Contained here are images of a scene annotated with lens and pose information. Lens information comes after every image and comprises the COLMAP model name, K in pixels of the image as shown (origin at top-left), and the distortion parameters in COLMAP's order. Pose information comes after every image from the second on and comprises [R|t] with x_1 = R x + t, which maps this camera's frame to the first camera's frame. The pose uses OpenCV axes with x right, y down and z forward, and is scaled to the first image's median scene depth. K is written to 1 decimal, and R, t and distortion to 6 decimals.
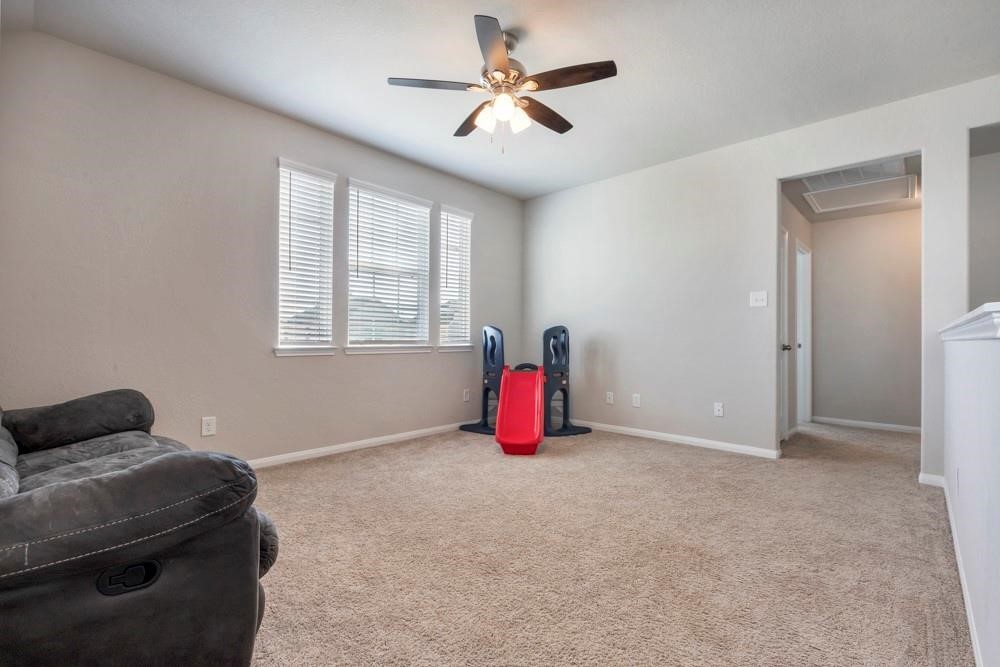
lens RADIAL K [[444.9, 0, 503.2], [0, 444.9, 338.0], [0, 0, 1]] dist [0.003141, 0.000346]
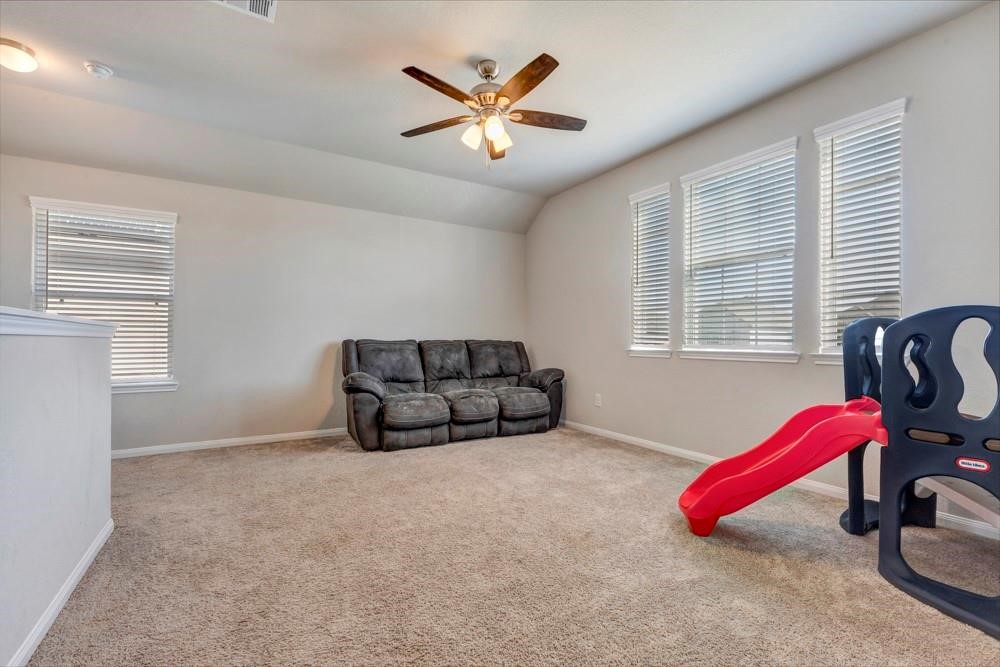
lens RADIAL K [[444.9, 0, 503.2], [0, 444.9, 338.0], [0, 0, 1]] dist [0.003141, 0.000346]
pose [[-0.272937, -0.011584, -0.961962, 0.621533], [-0.005404, 0.999930, -0.010508, 0.004475], [0.962017, 0.002331, -0.272981, 0.792973]]
